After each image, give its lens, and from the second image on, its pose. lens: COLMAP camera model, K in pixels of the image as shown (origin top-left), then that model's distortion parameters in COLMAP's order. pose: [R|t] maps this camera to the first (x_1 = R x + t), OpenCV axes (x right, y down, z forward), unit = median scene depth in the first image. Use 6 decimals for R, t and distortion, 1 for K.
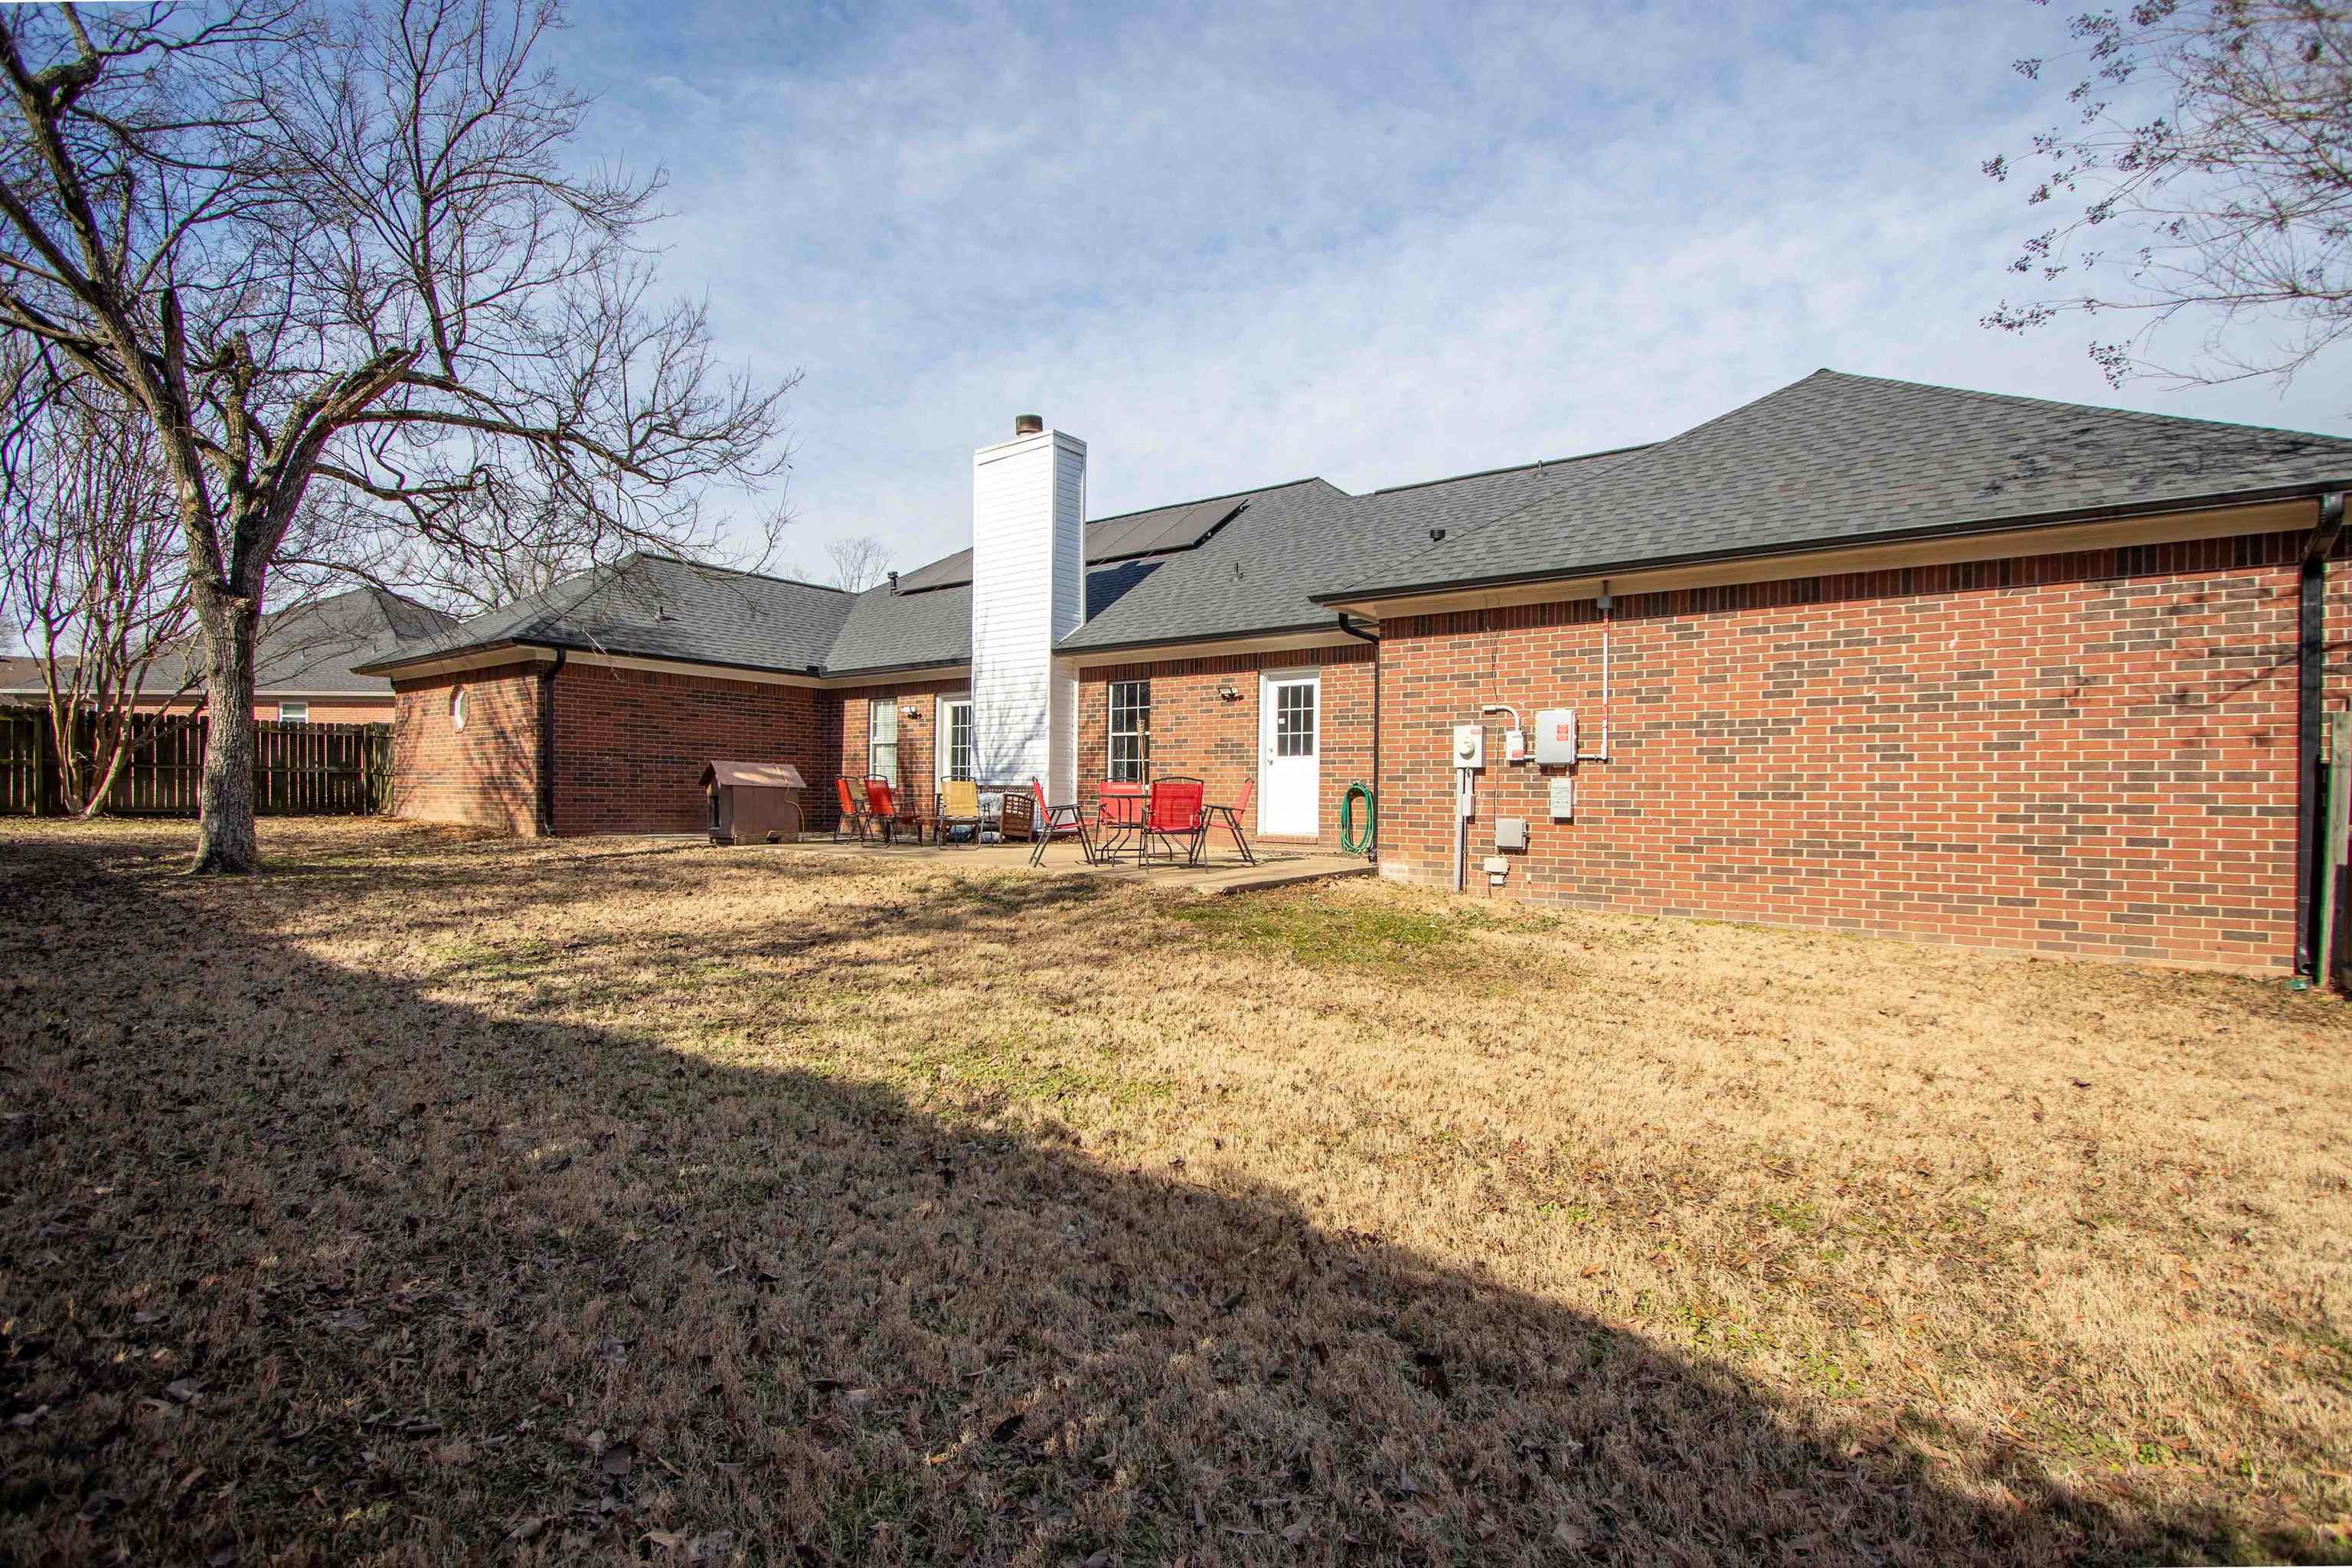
lens RADIAL K [[1090.9, 0, 1158.3], [0, 1090.9, 801.4], [0, 0, 1]] dist [-0.013867, -0.000127]
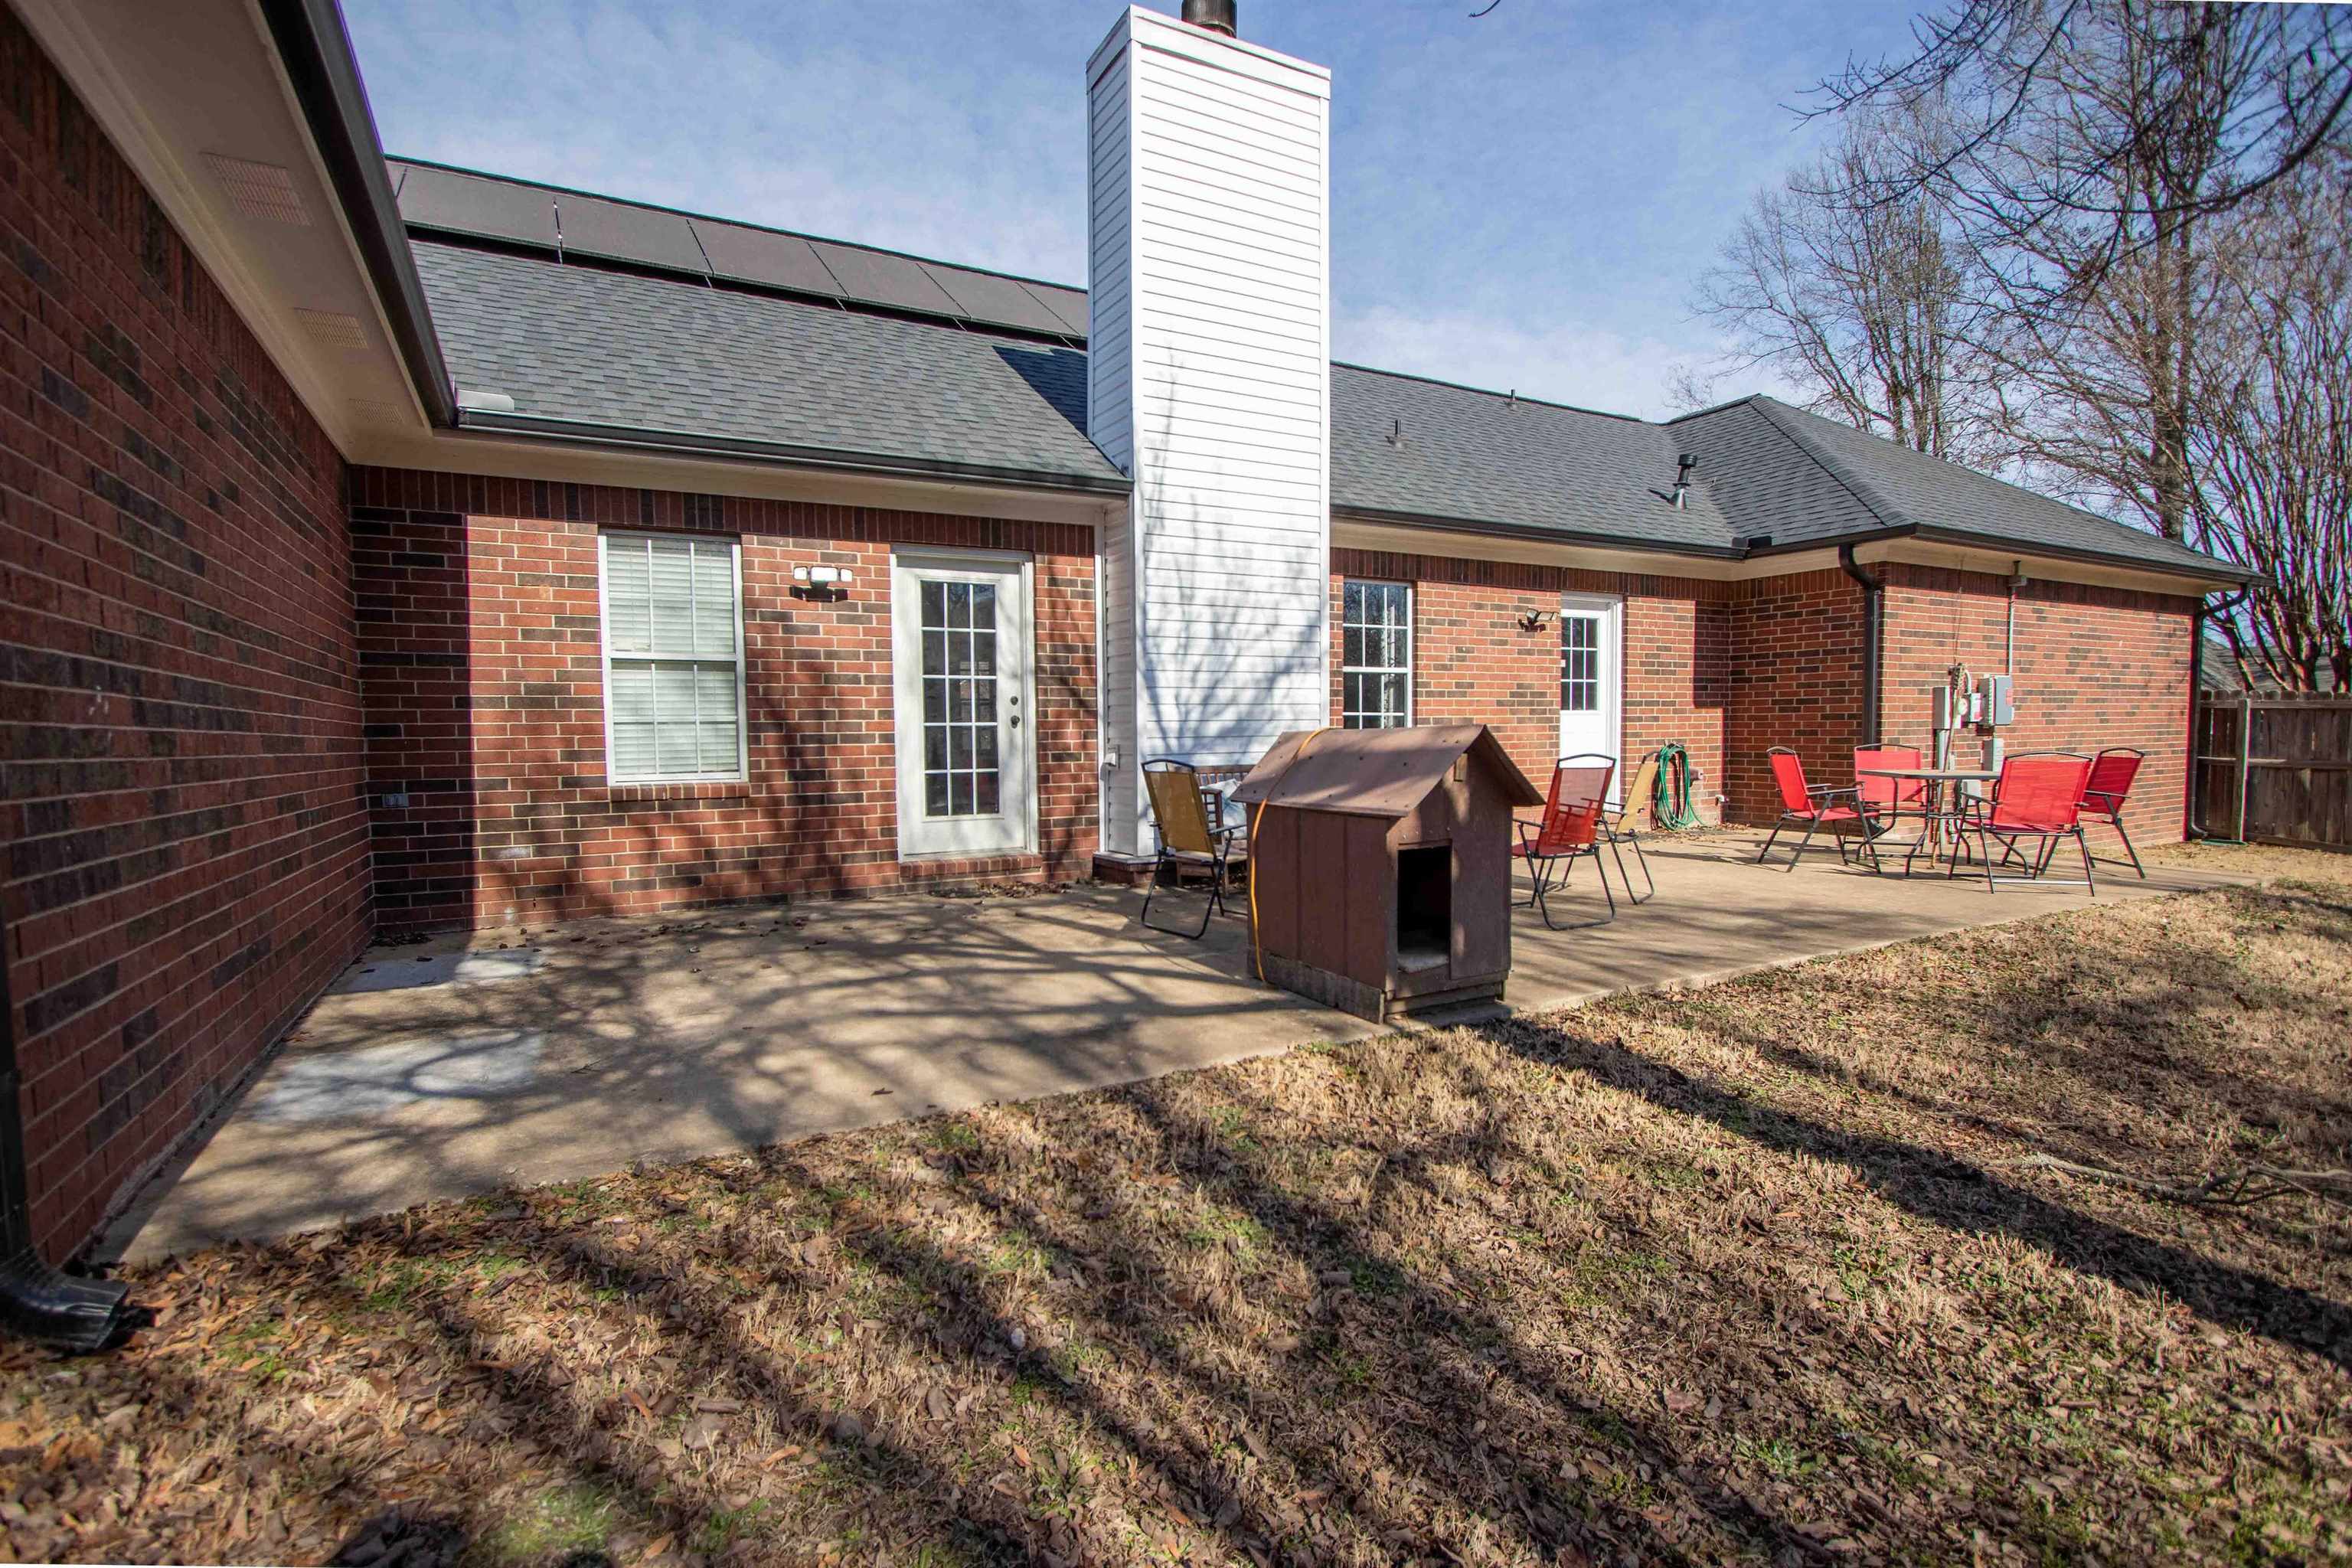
lens RADIAL K [[1098.7, 0, 1165.7], [0, 1098.7, 809.1], [0, 0, 1]] dist [-0.010469, 0.000520]
pose [[0.407999, -0.080869, 0.909394, -0.621532], [0.020141, 0.996624, 0.079589, -0.035214], [-0.912760, -0.014156, 0.408250, 0.843314]]
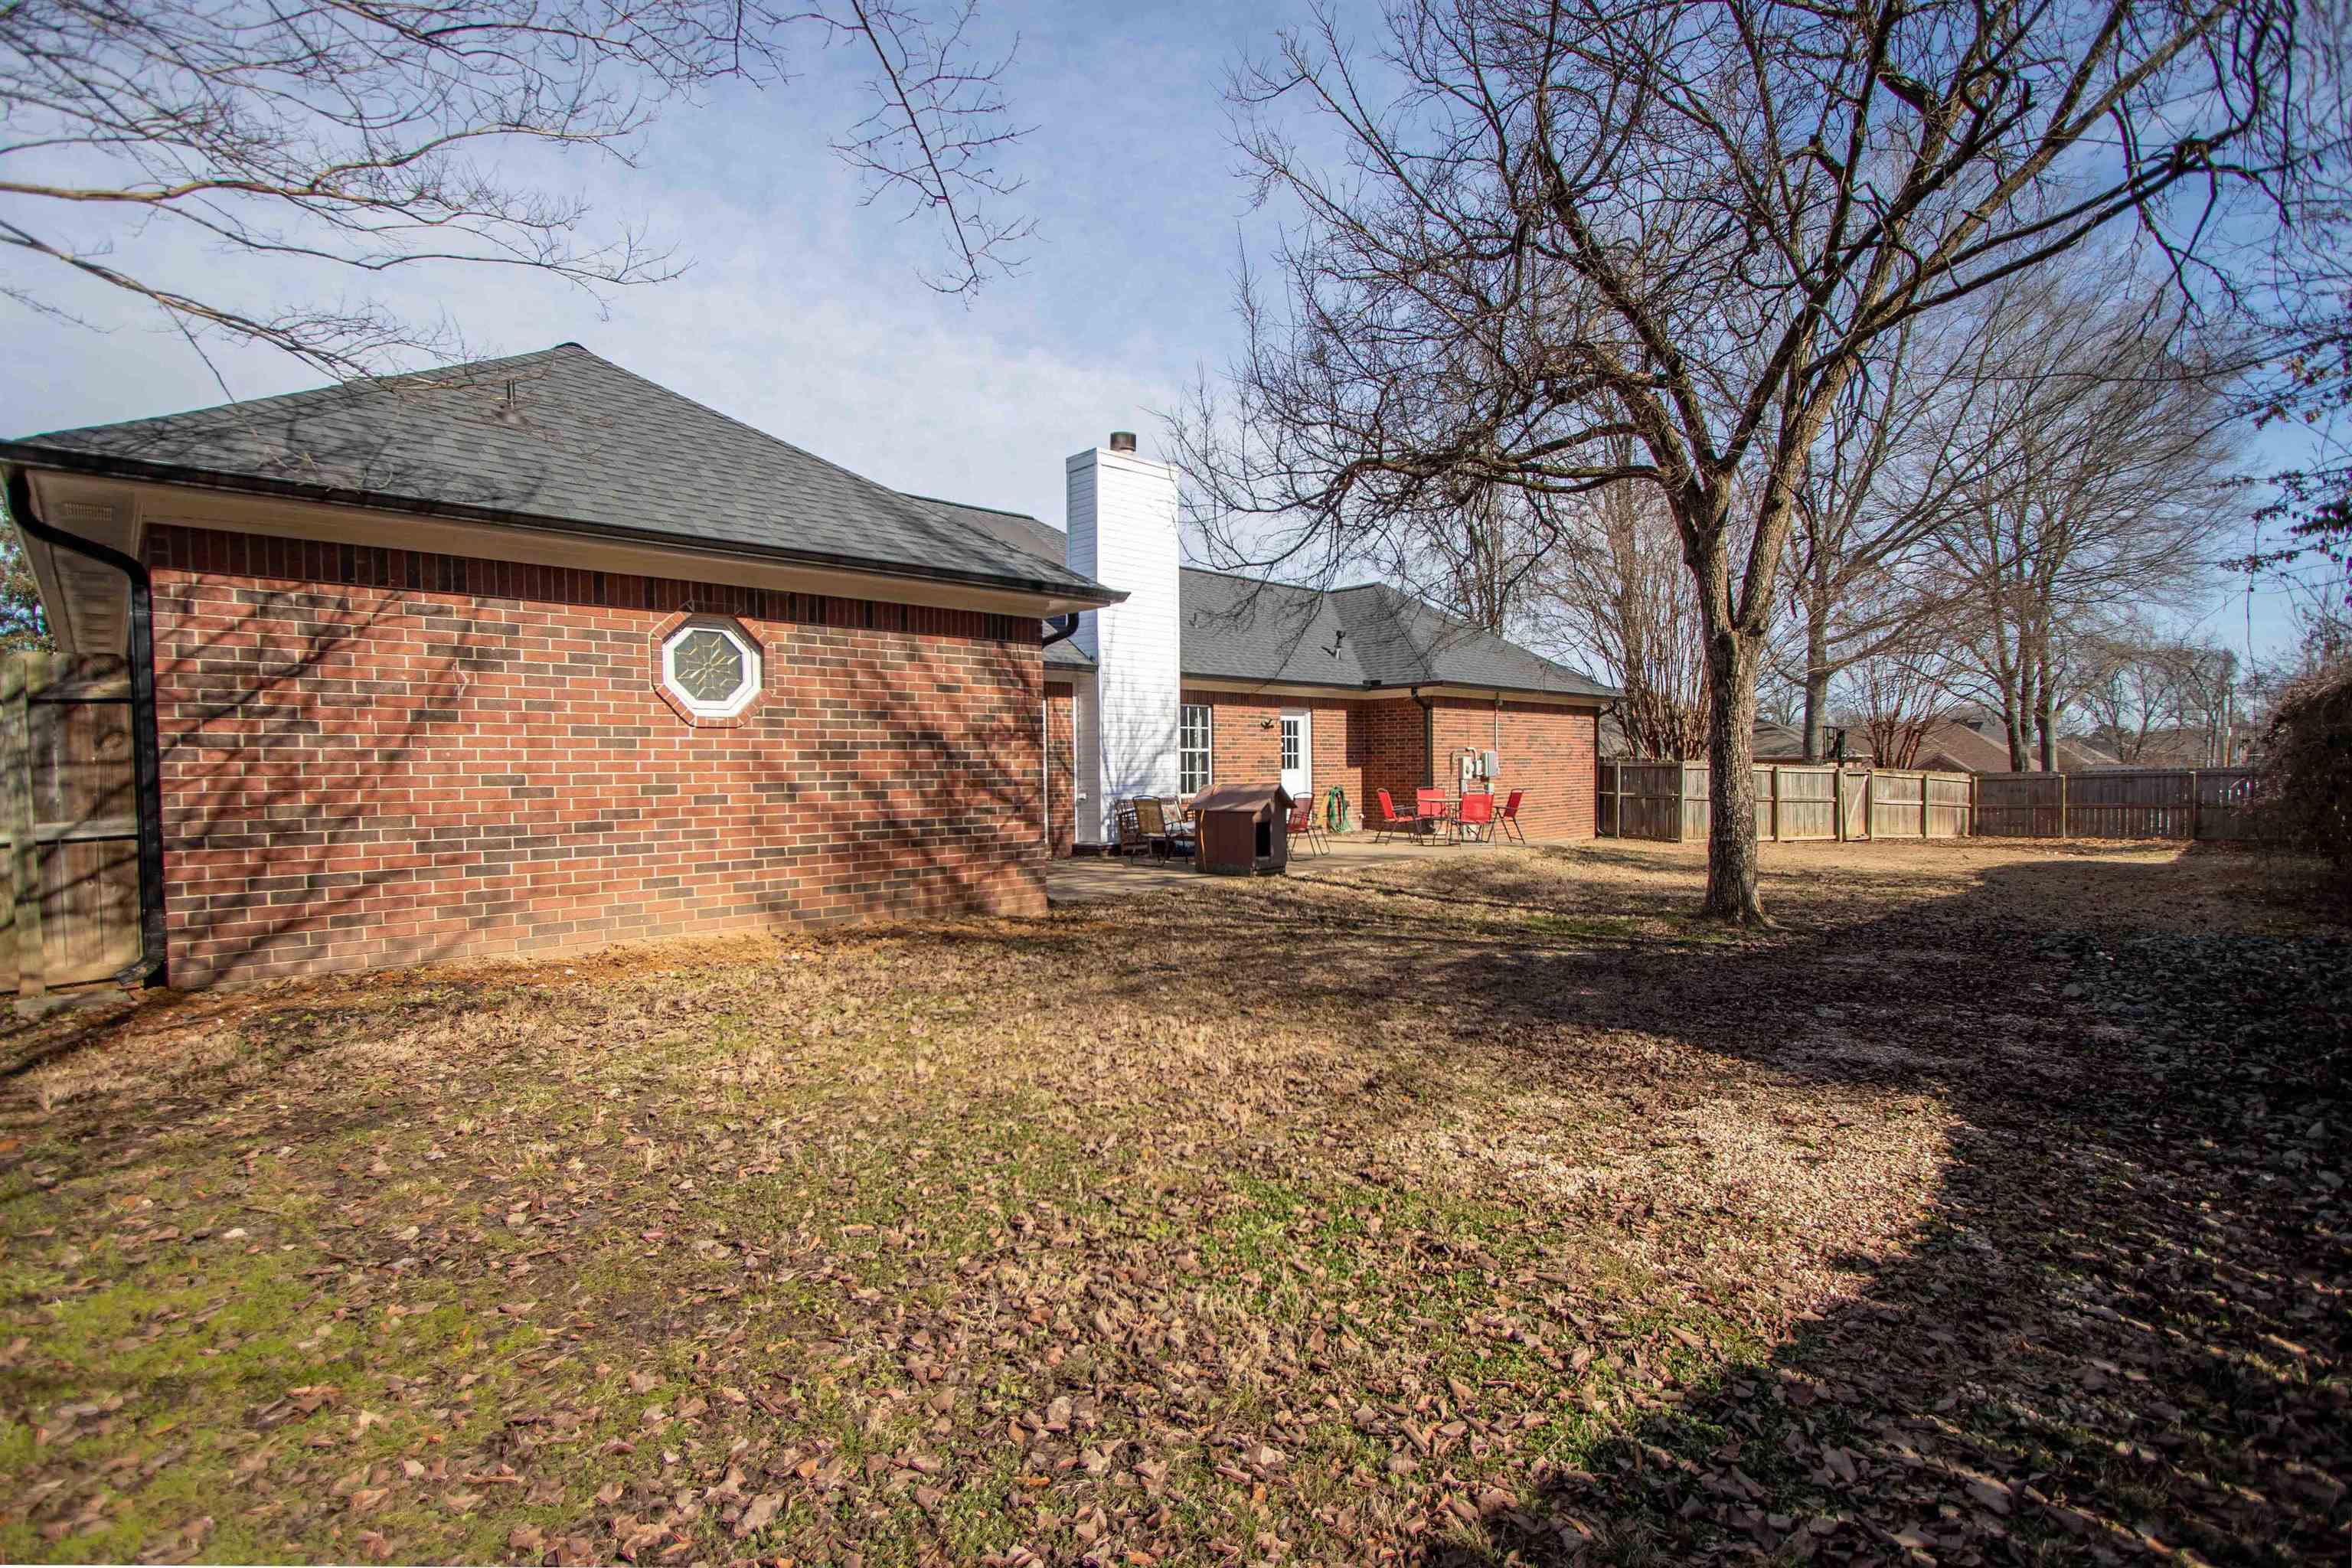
lens RADIAL K [[1098.7, 0, 1165.7], [0, 1098.7, 809.1], [0, 0, 1]] dist [-0.010469, 0.000520]
pose [[0.145377, -0.050010, 0.988112, -1.179042], [0.017485, 0.998696, 0.047973, -0.054565], [-0.989222, 0.010303, 0.146062, 0.844958]]
